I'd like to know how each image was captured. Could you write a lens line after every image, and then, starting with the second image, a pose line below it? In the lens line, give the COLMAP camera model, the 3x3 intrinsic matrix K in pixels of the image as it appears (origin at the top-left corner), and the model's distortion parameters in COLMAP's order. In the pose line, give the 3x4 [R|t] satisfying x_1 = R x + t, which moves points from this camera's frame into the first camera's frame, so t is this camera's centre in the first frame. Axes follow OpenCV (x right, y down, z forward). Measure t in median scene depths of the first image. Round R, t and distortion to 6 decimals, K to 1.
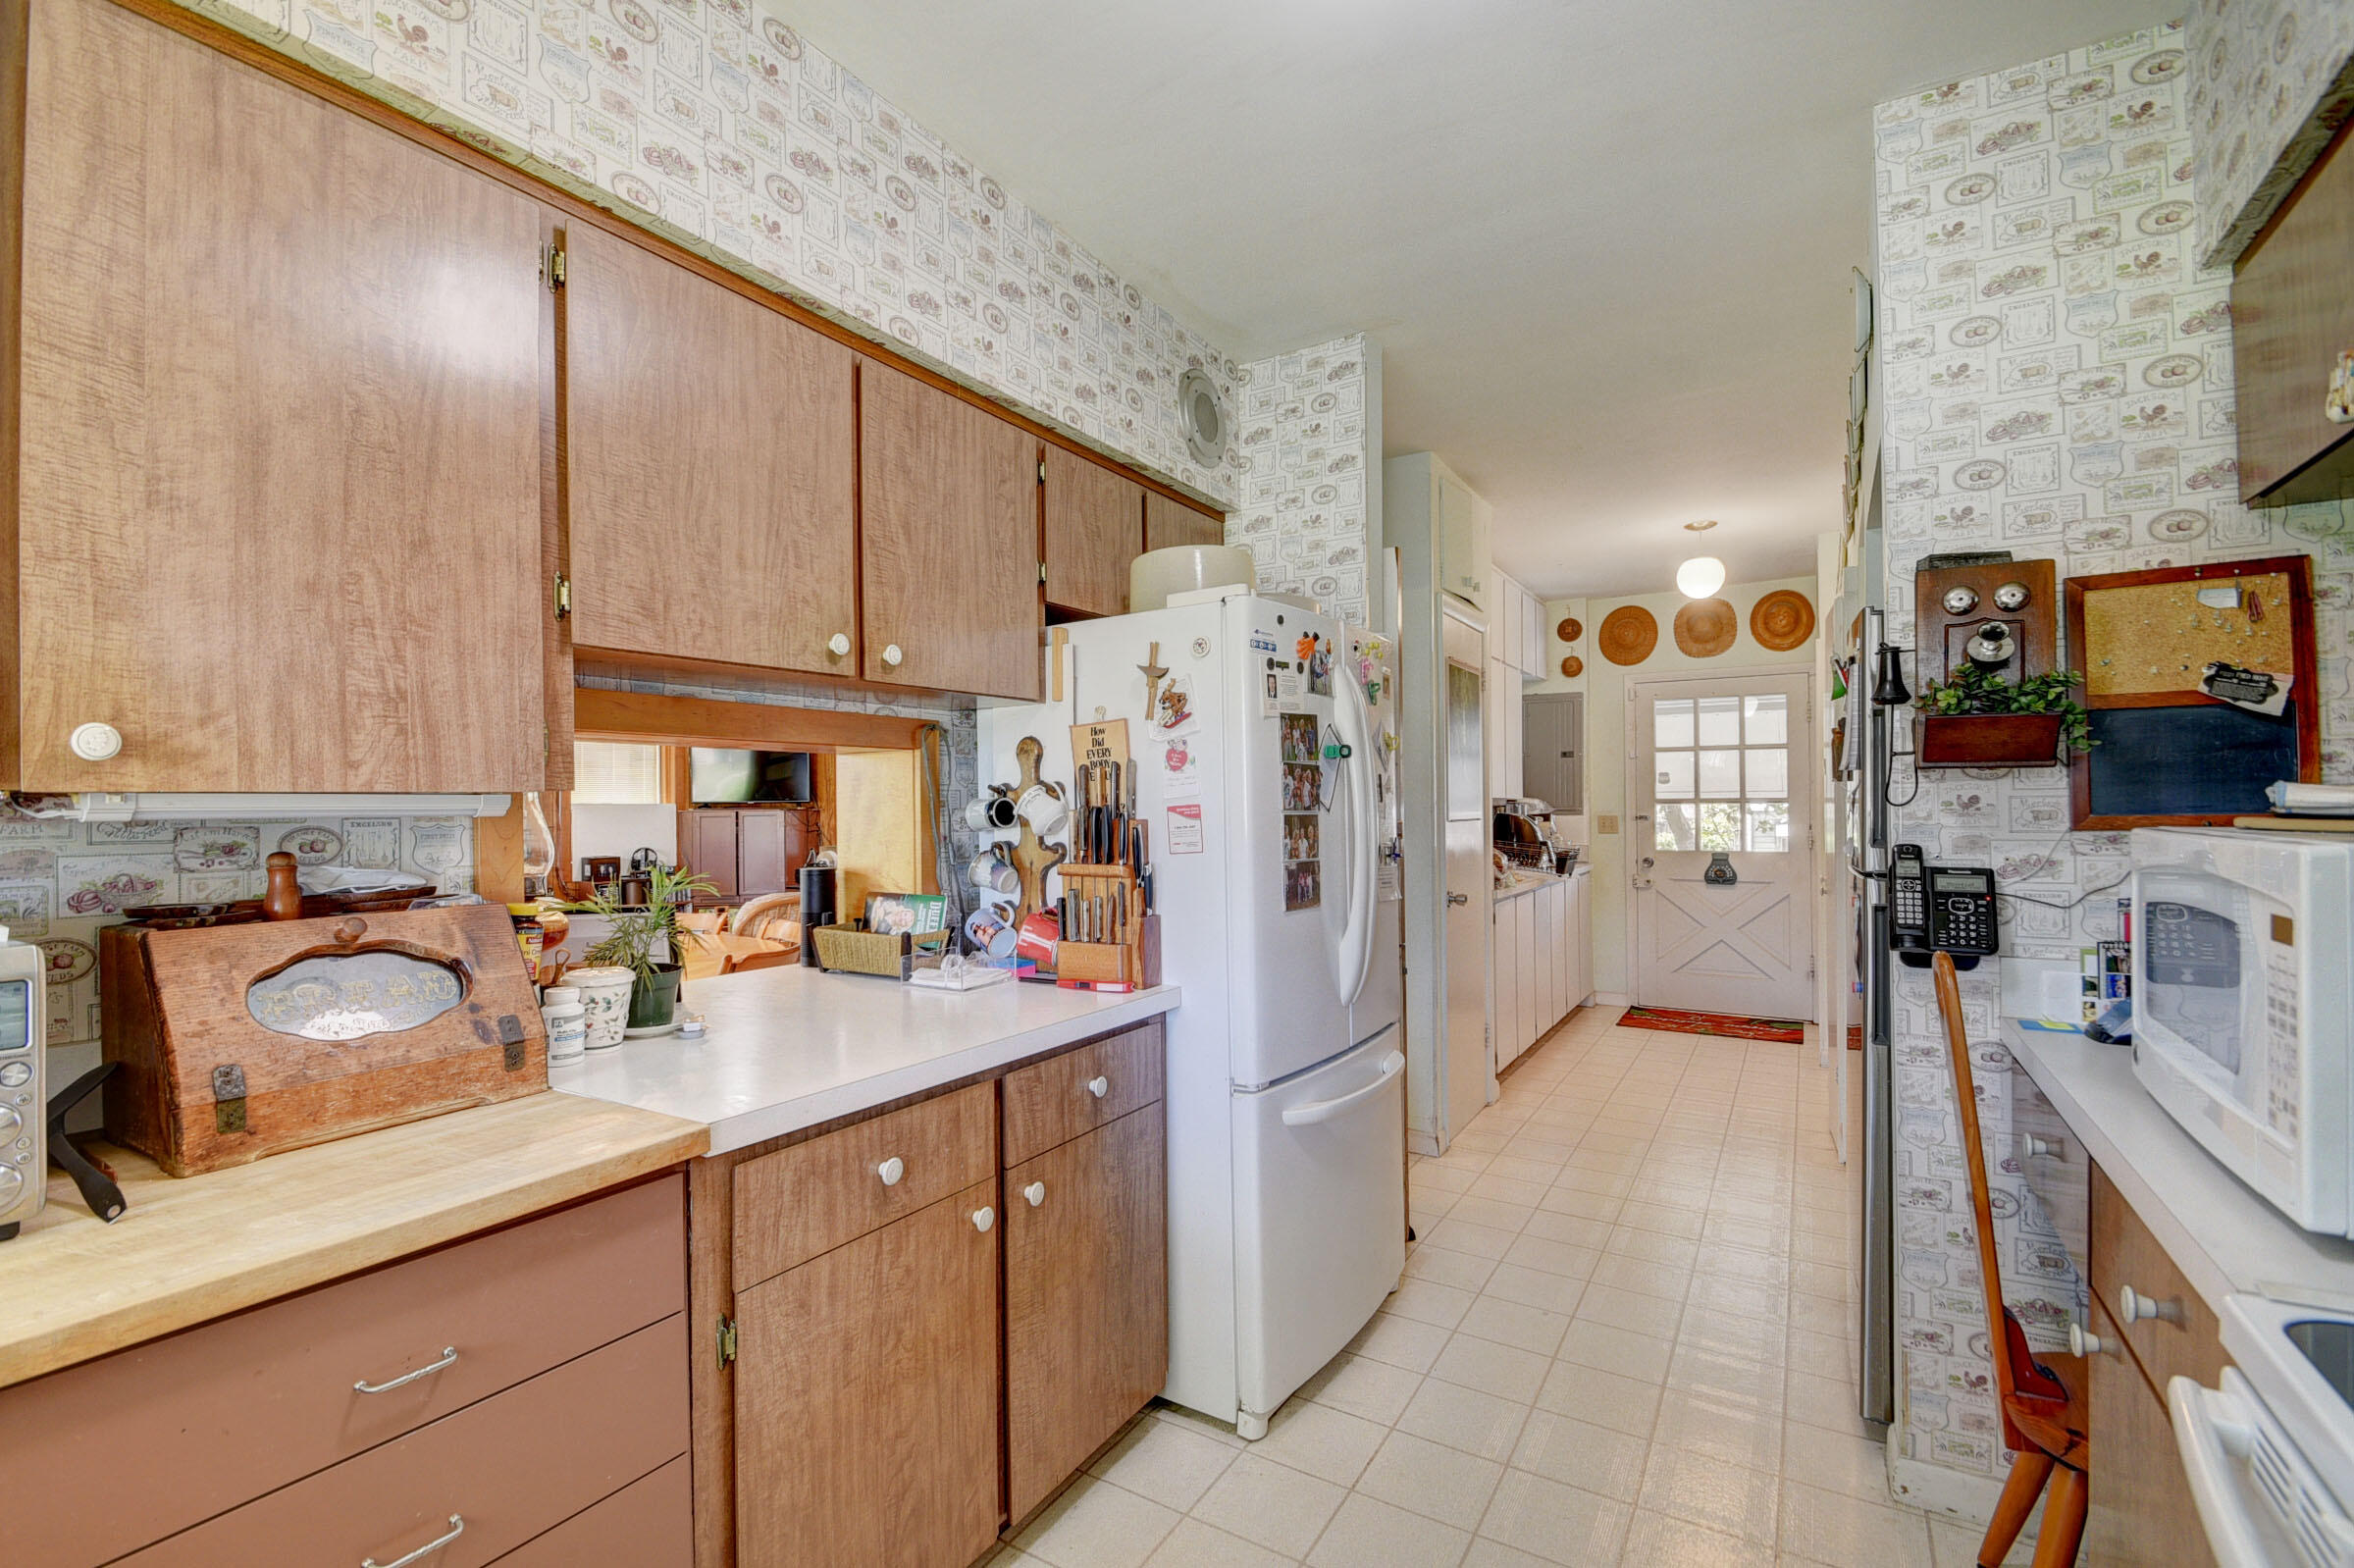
lens RADIAL K [[1036.6, 0, 1132.4], [0, 1036.6, 800.0], [0, 0, 1]] dist [0.012065, -0.016673]
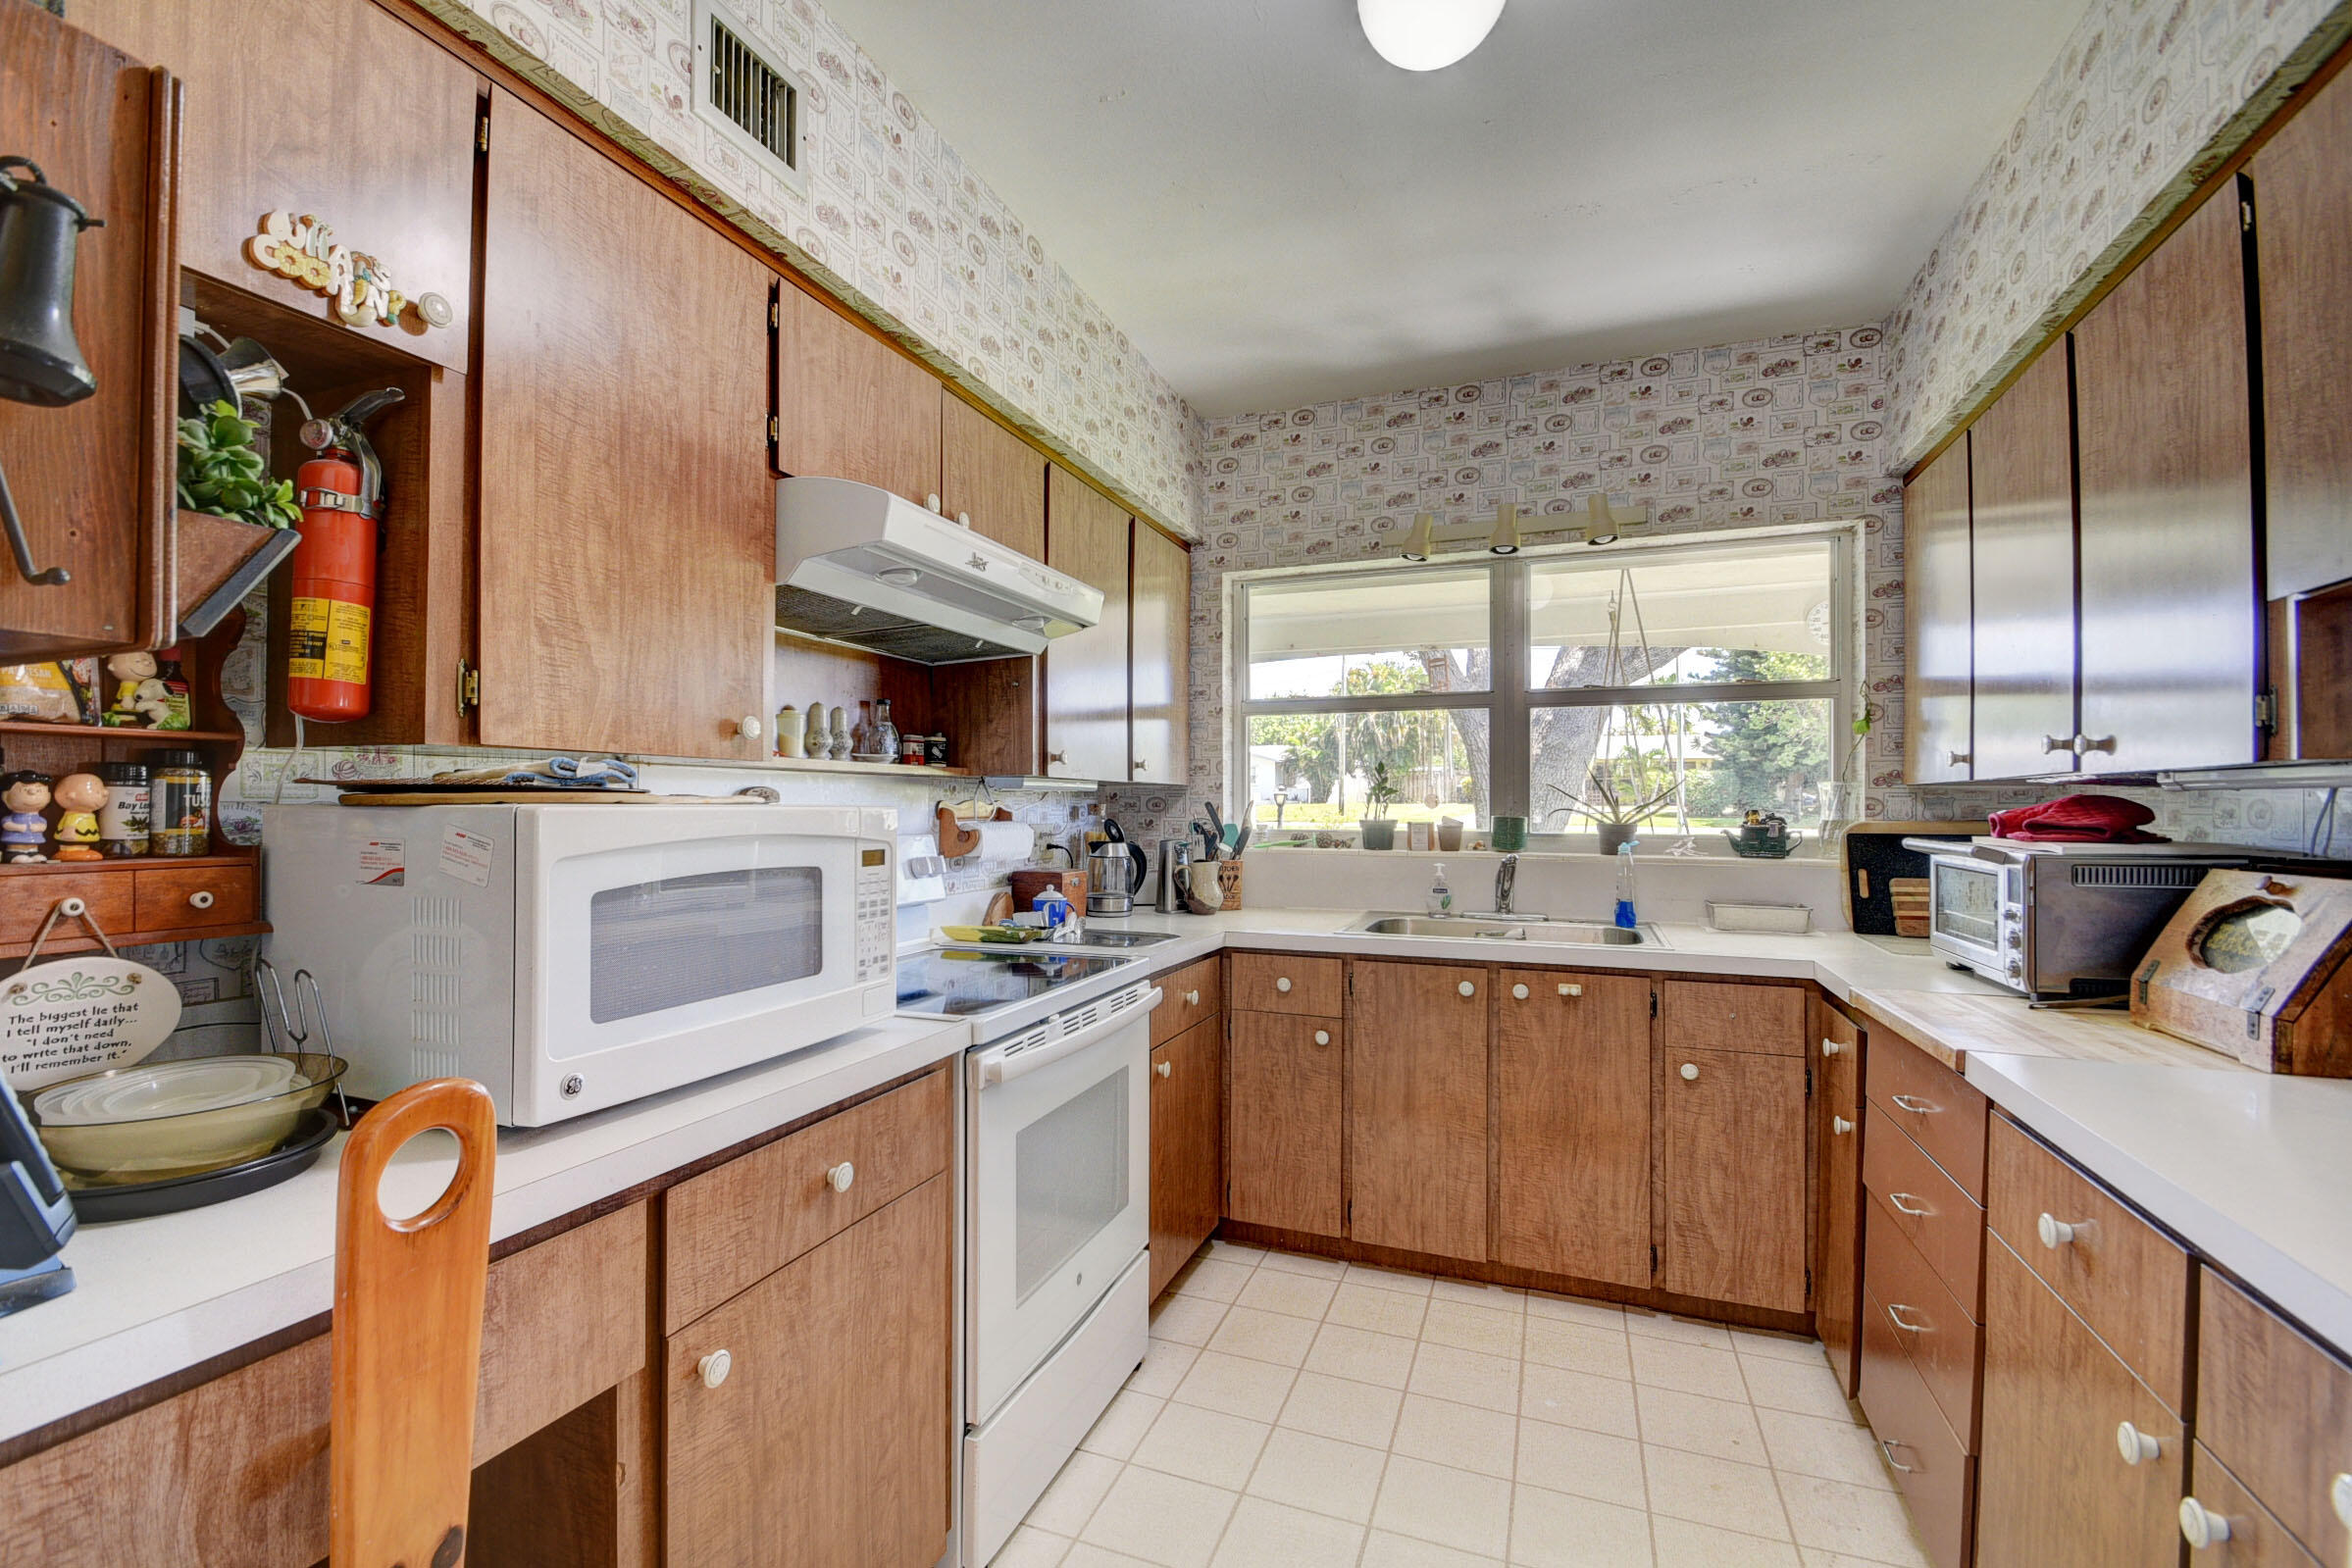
lens RADIAL K [[1035.6, 0, 1131.4], [0, 1035.6, 800.0], [0, 0, 1]] dist [0.012065, -0.016673]
pose [[-0.984066, 0.004112, -0.177753, 0.526252], [0.004873, 0.999981, -0.003841, 0.021881], [0.177734, -0.004646, -0.984068, 1.444675]]
